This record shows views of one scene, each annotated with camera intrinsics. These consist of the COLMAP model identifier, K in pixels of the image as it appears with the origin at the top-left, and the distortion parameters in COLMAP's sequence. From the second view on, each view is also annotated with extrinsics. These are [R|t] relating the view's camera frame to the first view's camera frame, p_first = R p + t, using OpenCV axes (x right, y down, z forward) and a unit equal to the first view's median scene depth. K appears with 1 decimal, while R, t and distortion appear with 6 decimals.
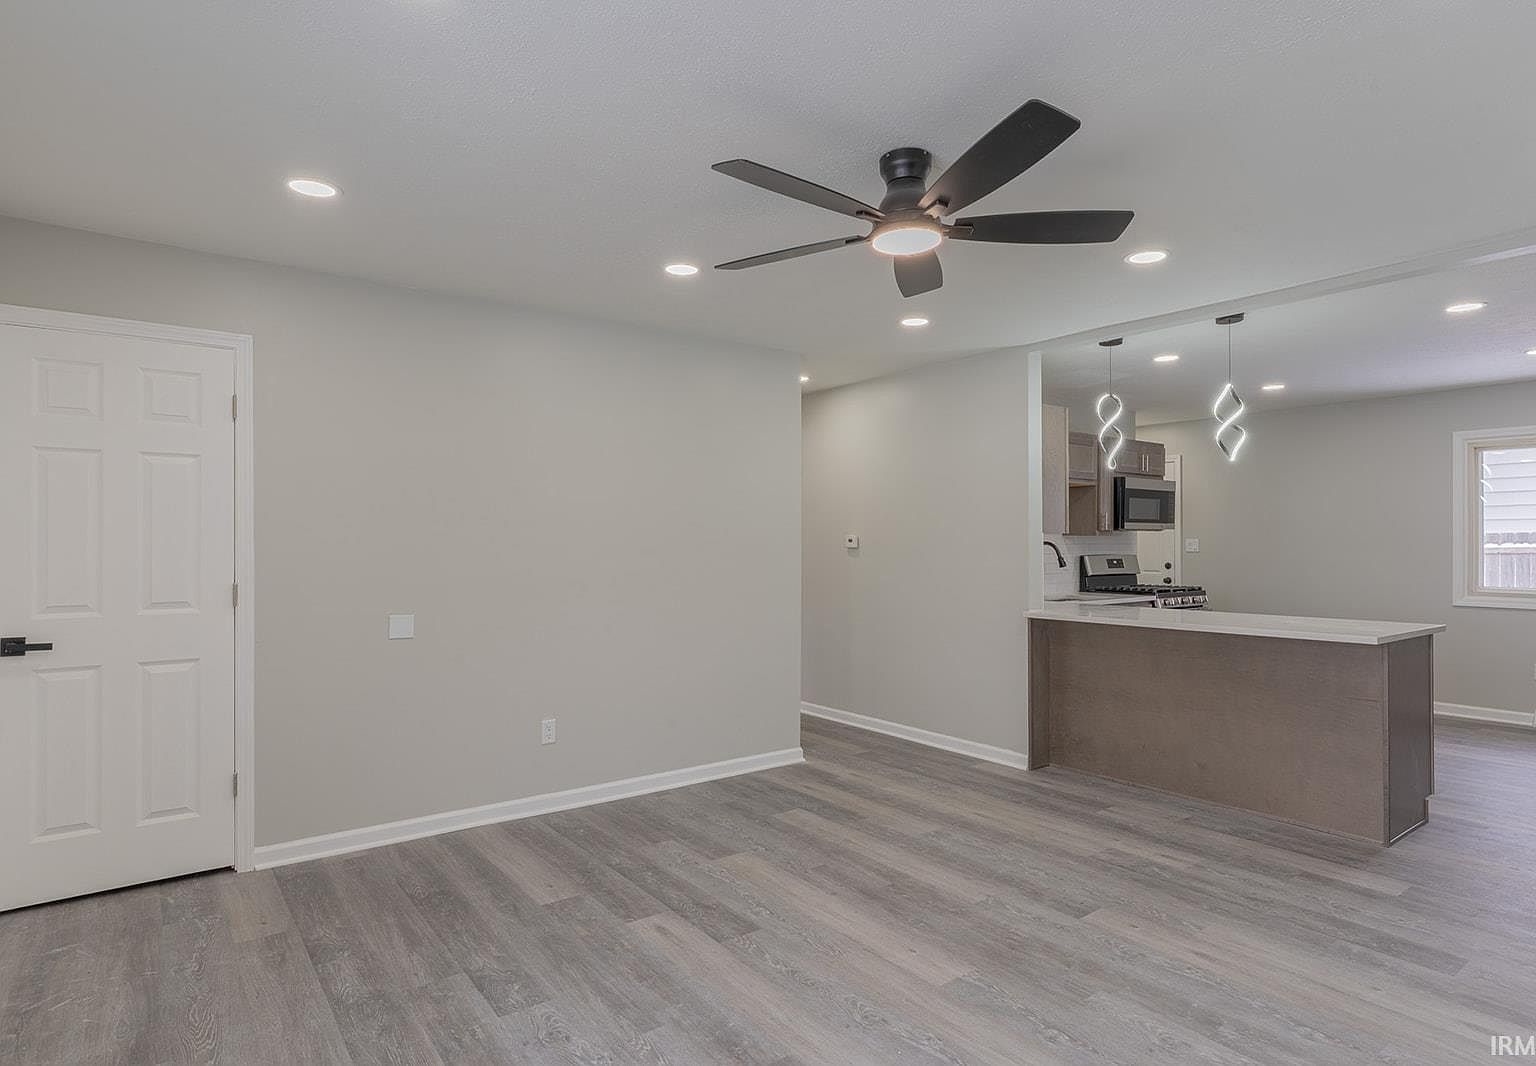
lens RADIAL K [[845.8, 0, 768.0], [0, 845.8, 533.0], [0, 0, 1]] dist [0.000434, 0.000154]
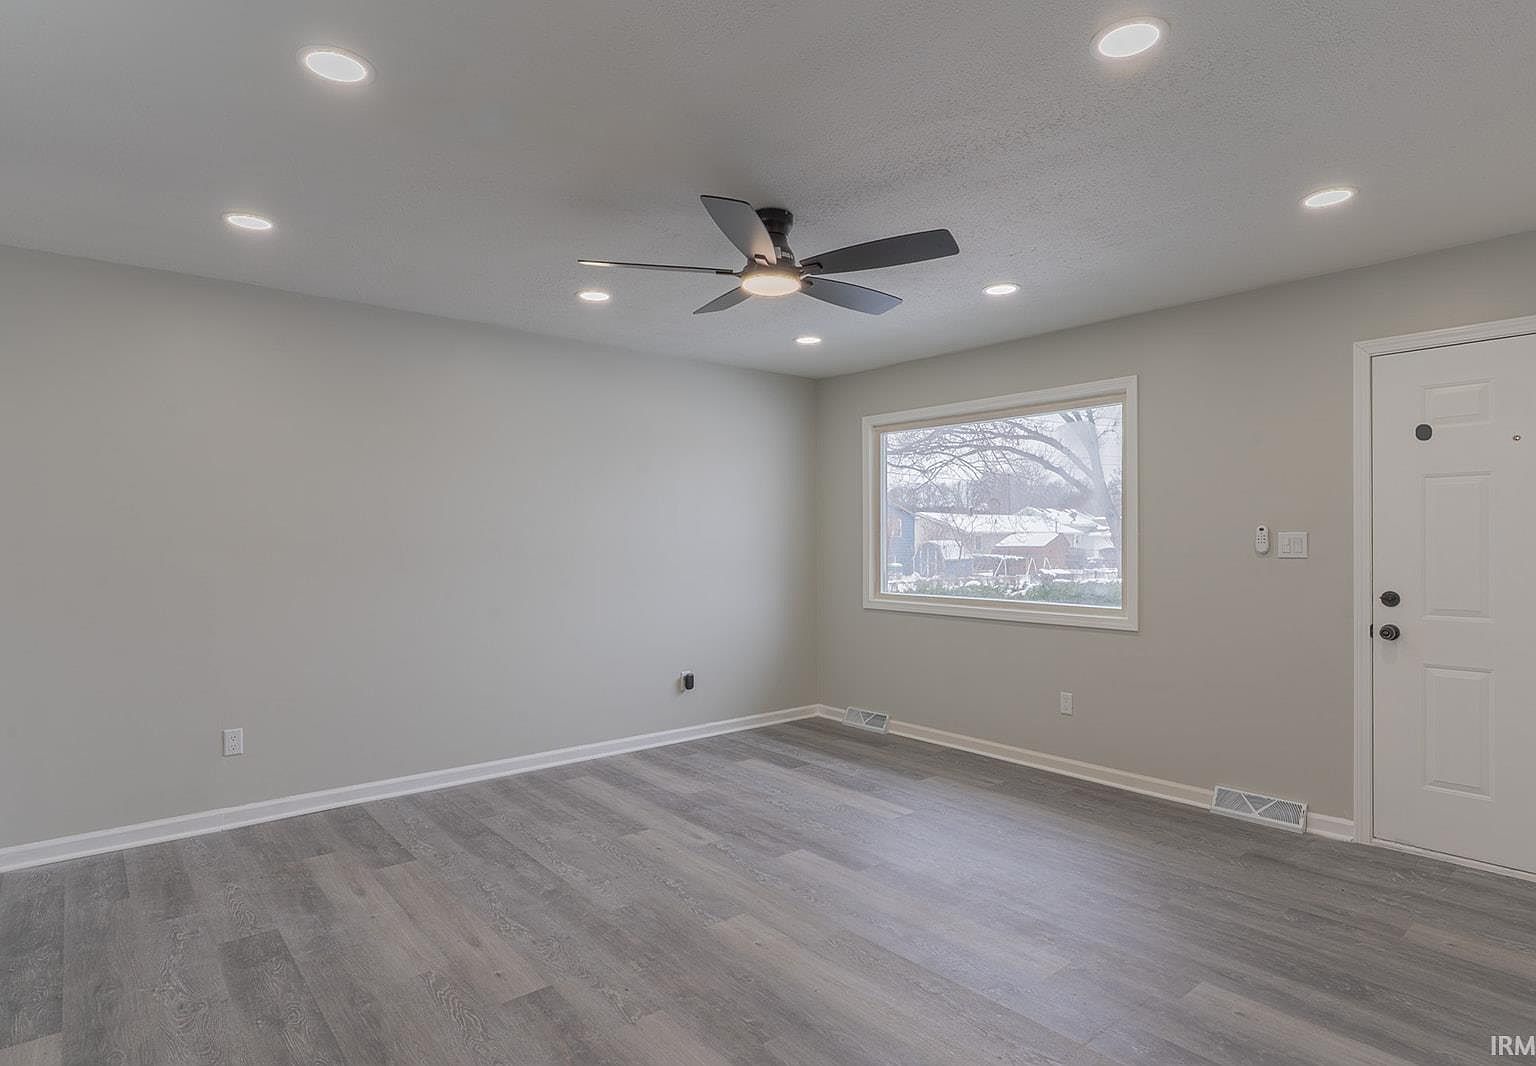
lens RADIAL K [[825.3, 0, 768.0], [0, 825.3, 533.0], [0, 0, 1]] dist [-0.005022, -0.001108]
pose [[-0.998564, 0.001514, -0.053544, 0.179382], [0.002214, 0.999913, -0.013014, 0.017782], [0.053519, -0.013114, -0.998481, 1.676952]]
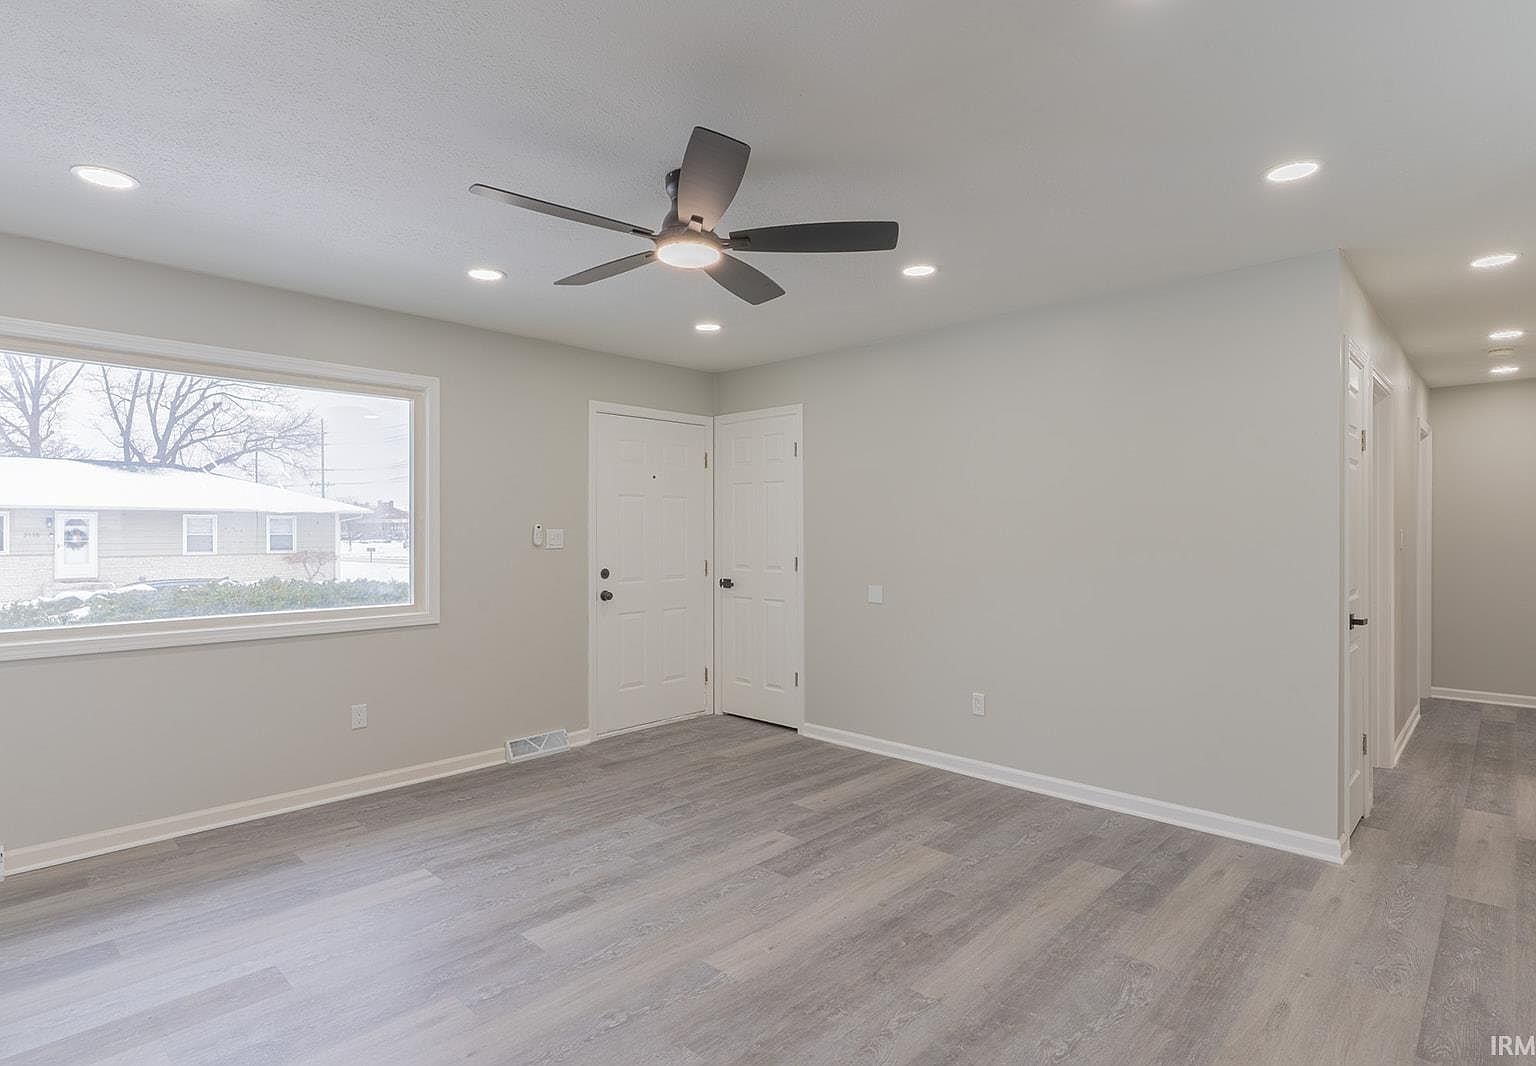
lens RADIAL K [[796.8, 0, 768.0], [0, 796.8, 533.0], [0, 0, 1]] dist [0.002066, 0.000622]
pose [[0.163565, 0.000976, -0.986532, 0.915659], [0.008675, 0.999959, 0.002428, 0.009741], [0.986494, -0.008955, 0.163550, 0.720326]]
